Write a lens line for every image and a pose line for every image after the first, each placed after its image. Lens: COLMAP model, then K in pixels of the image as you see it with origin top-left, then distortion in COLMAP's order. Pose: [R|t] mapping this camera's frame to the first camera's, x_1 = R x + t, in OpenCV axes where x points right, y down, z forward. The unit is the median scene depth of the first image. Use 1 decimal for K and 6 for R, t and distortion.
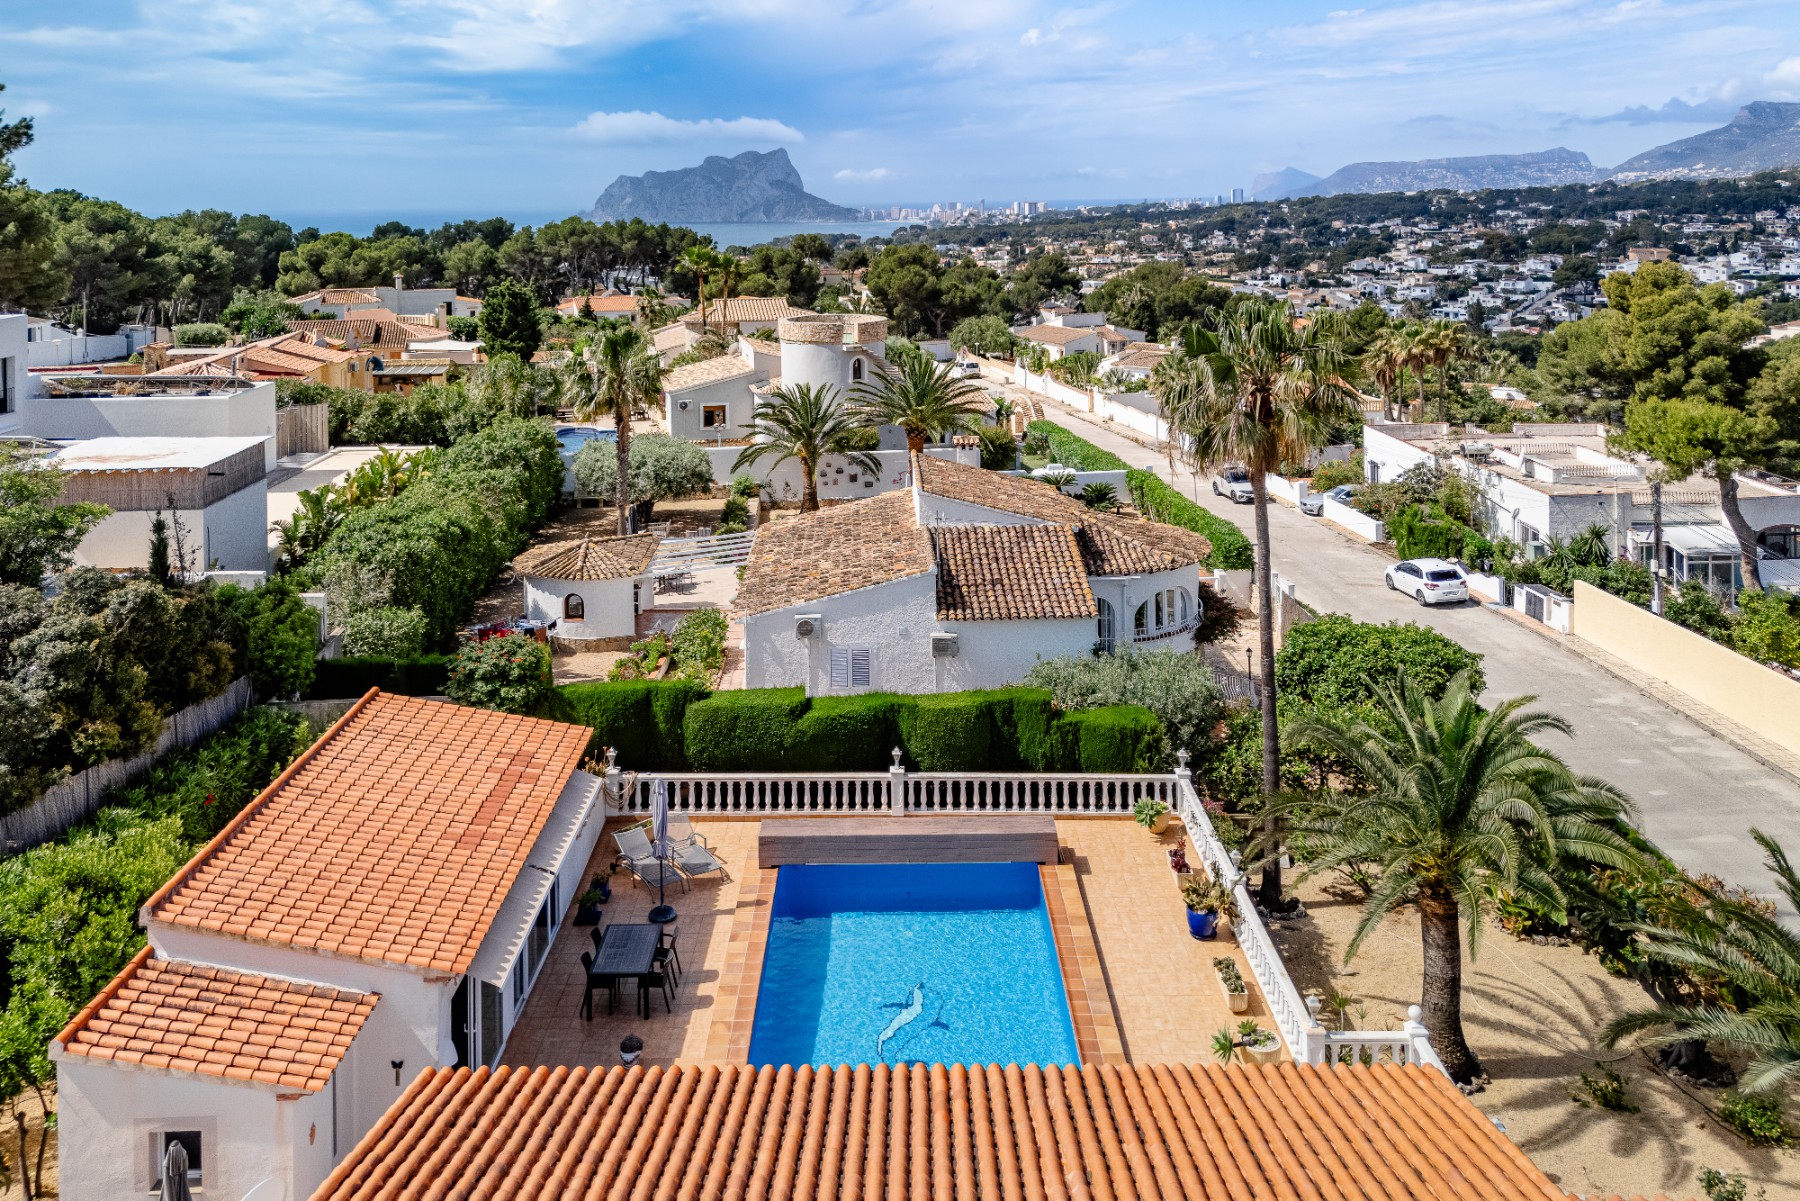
lens RADIAL K [[1408.7, 0, 913.9], [0, 1408.7, 605.4], [0, 0, 1]] dist [0.041867, -0.048052]
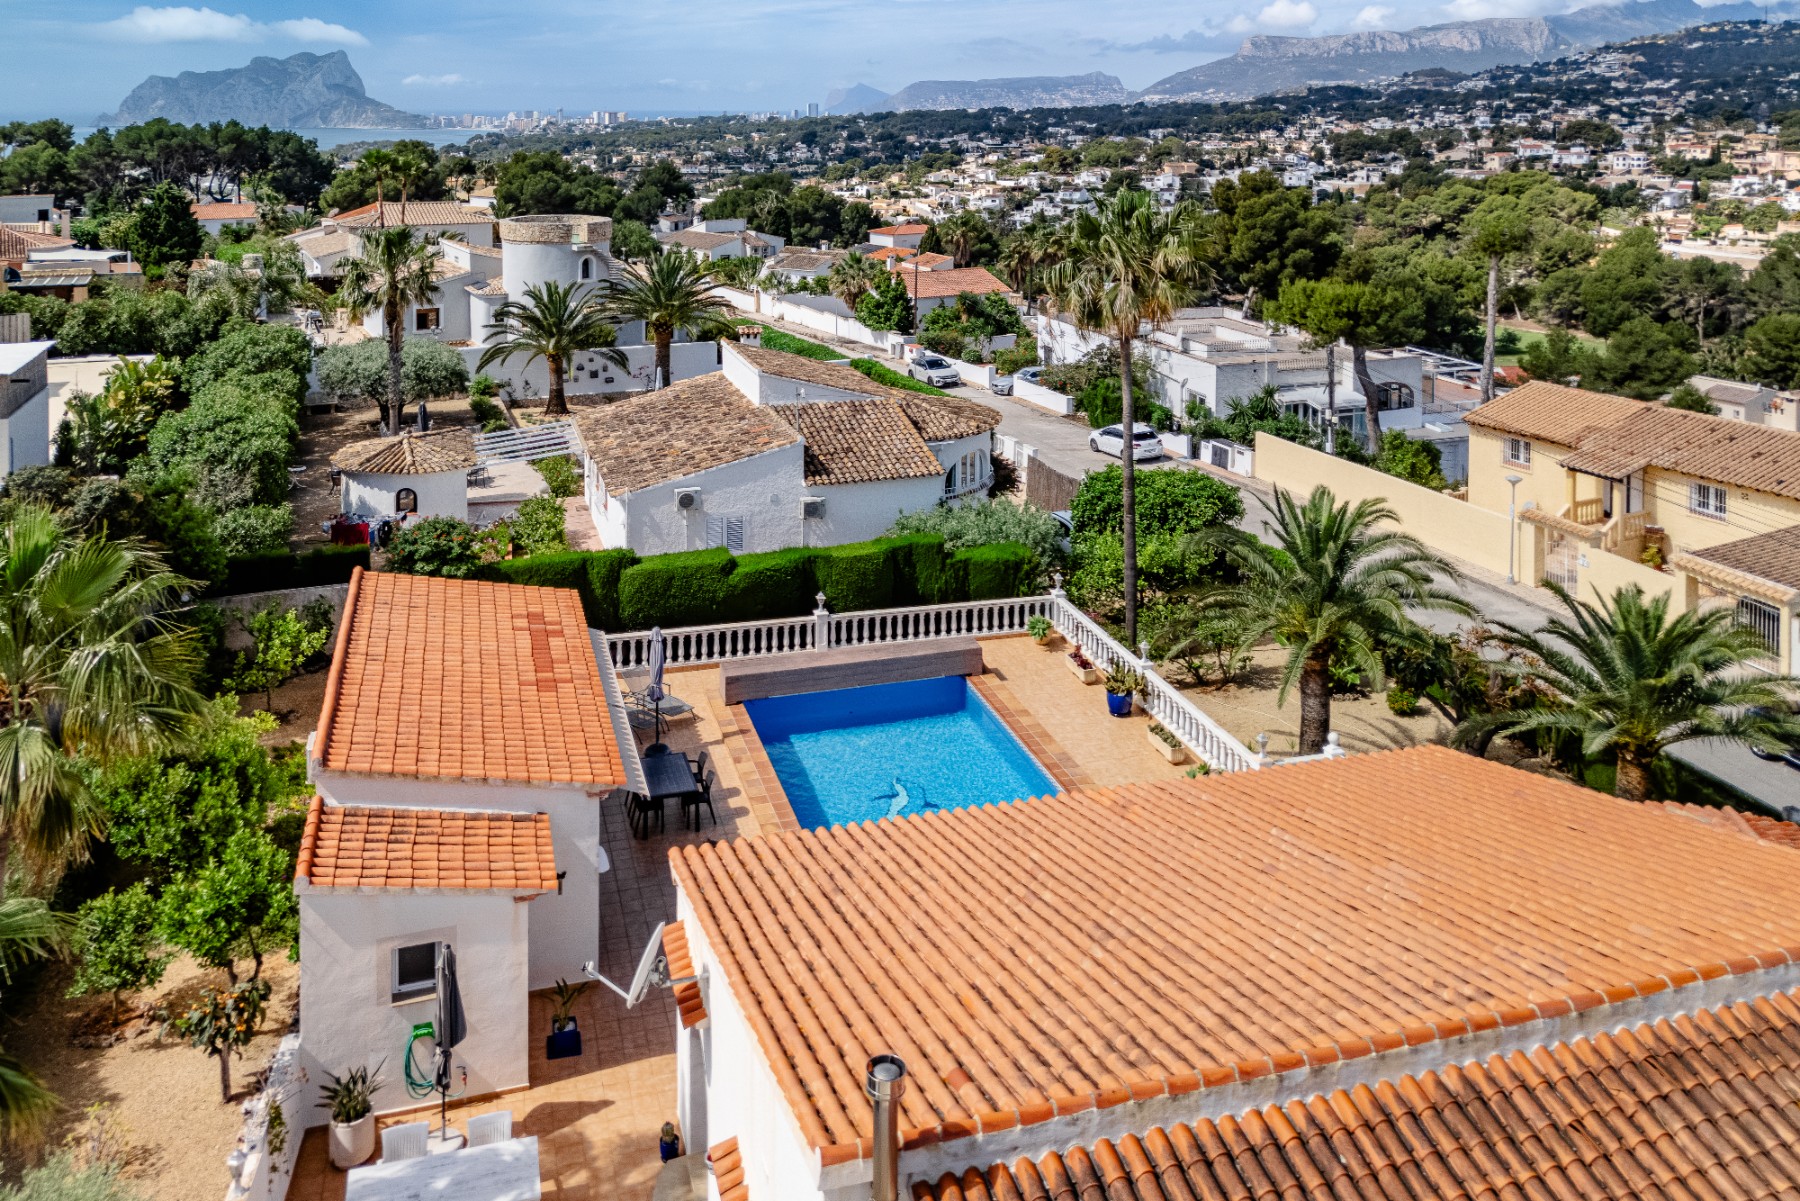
lens RADIAL K [[1324.1, 0, 897.7], [0, 1324.1, 607.2], [0, 0, 1]] dist [0.041902, -0.051069]
pose [[0.960855, -0.082103, 0.264607, -0.106553], [0.061490, 0.994458, 0.085279, 0.011364], [-0.270142, -0.065670, 0.960578, -0.020282]]
